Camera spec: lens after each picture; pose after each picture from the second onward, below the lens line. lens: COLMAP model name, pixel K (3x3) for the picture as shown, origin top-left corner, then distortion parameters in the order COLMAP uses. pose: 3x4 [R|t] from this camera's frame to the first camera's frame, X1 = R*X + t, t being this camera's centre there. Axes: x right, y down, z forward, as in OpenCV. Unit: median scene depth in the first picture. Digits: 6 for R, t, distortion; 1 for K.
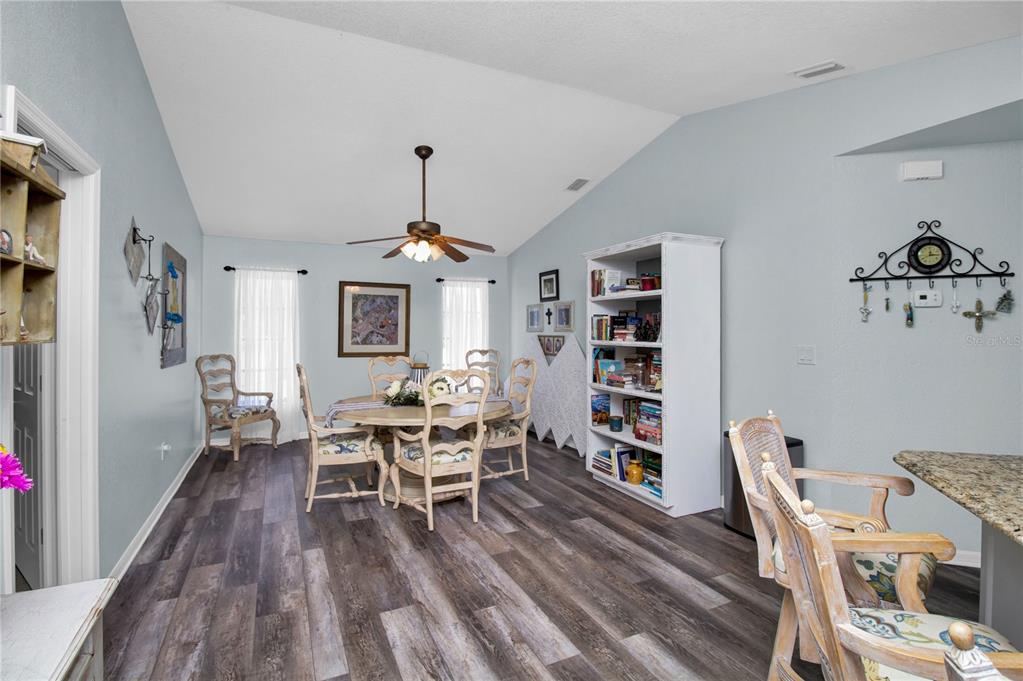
lens RADIAL K [[486.5, 0, 509.4], [0, 486.5, 329.7], [0, 0, 1]] dist [0.000397, -0.000484]
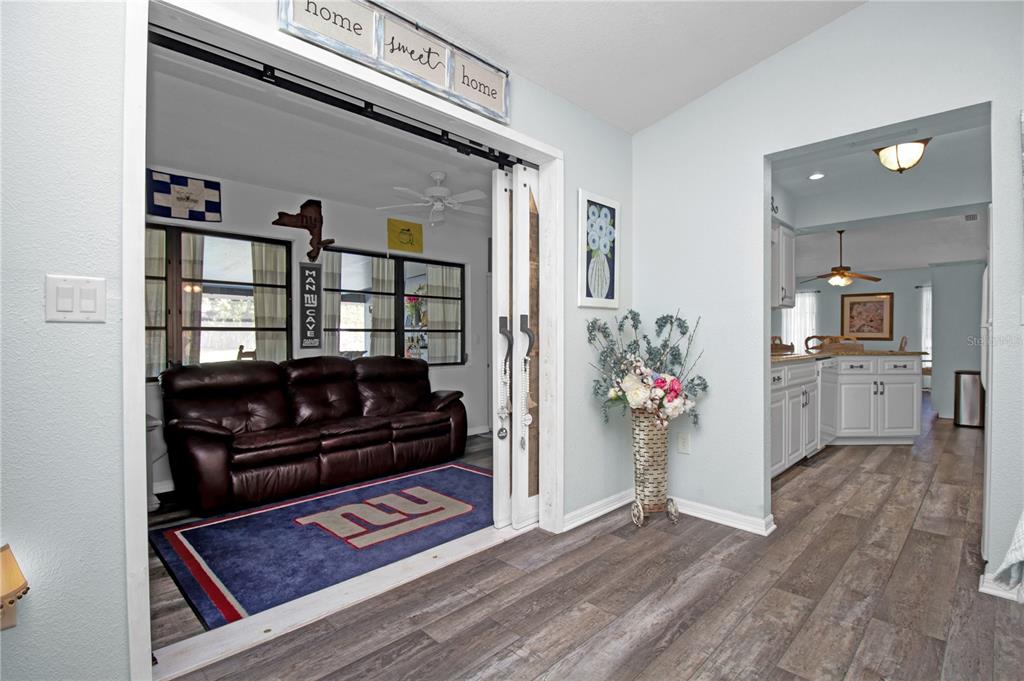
lens RADIAL K [[488.1, 0, 516.6], [0, 488.1, 342.4], [0, 0, 1]] dist [0.000712, -0.015282]
pose [[0.339885, 0.008087, -0.940432, 1.723756], [0.003503, 0.999945, 0.009865, 0.089304], [0.940460, -0.006647, 0.339838, -1.266176]]
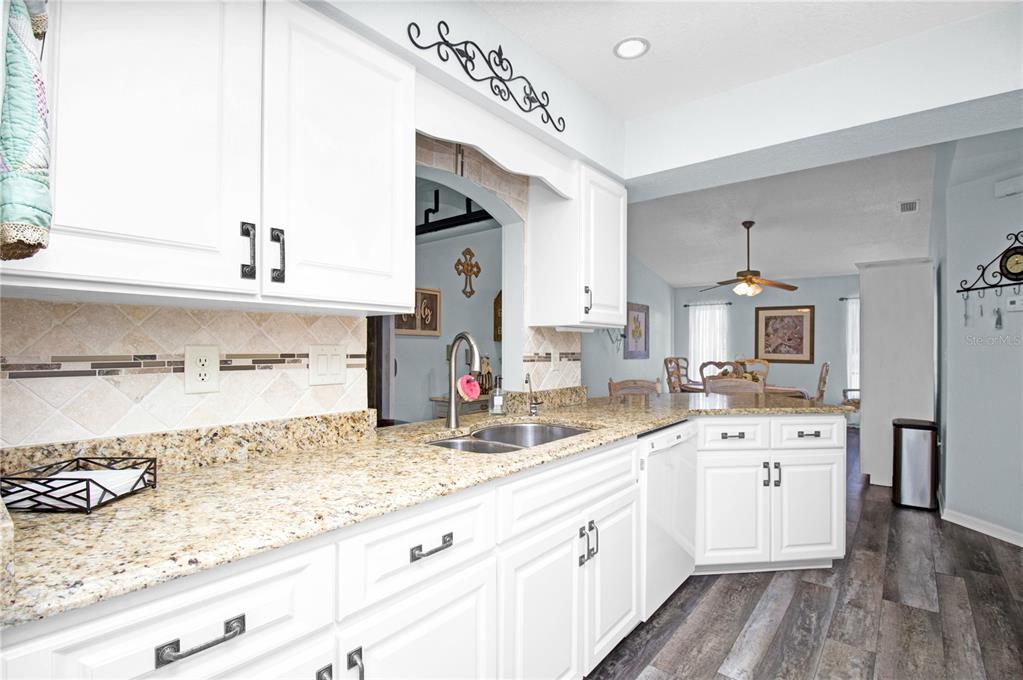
lens RADIAL K [[484.3, 0, 516.8], [0, 484.3, 346.4], [0, 0, 1]] dist [0.001196, -0.014770]
pose [[0.427954, -0.001831, -0.903799, 1.238670], [-0.001756, 0.999994, -0.002858, 0.034061], [0.903799, 0.002810, 0.427948, -0.428063]]
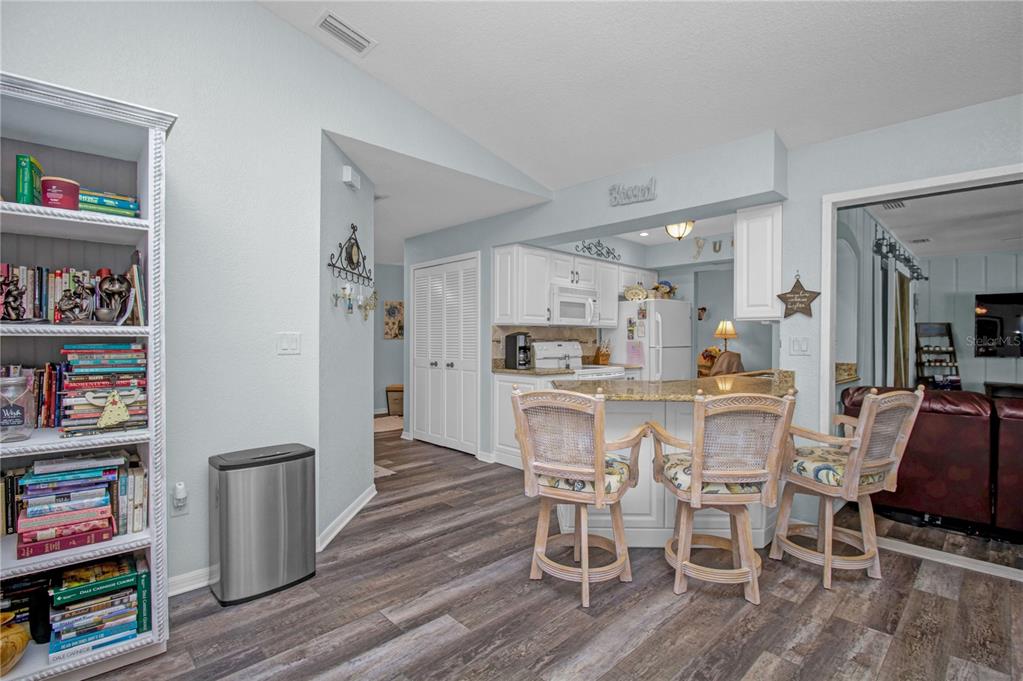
lens RADIAL K [[479.5, 0, 523.0], [0, 479.5, 342.6], [0, 0, 1]] dist [-0.000073, -0.000266]
pose [[-0.326550, -0.008661, 0.945140, -0.327448], [-0.006291, 0.999956, 0.006990, 0.044876], [-0.945159, -0.003663, -0.326590, 0.922731]]
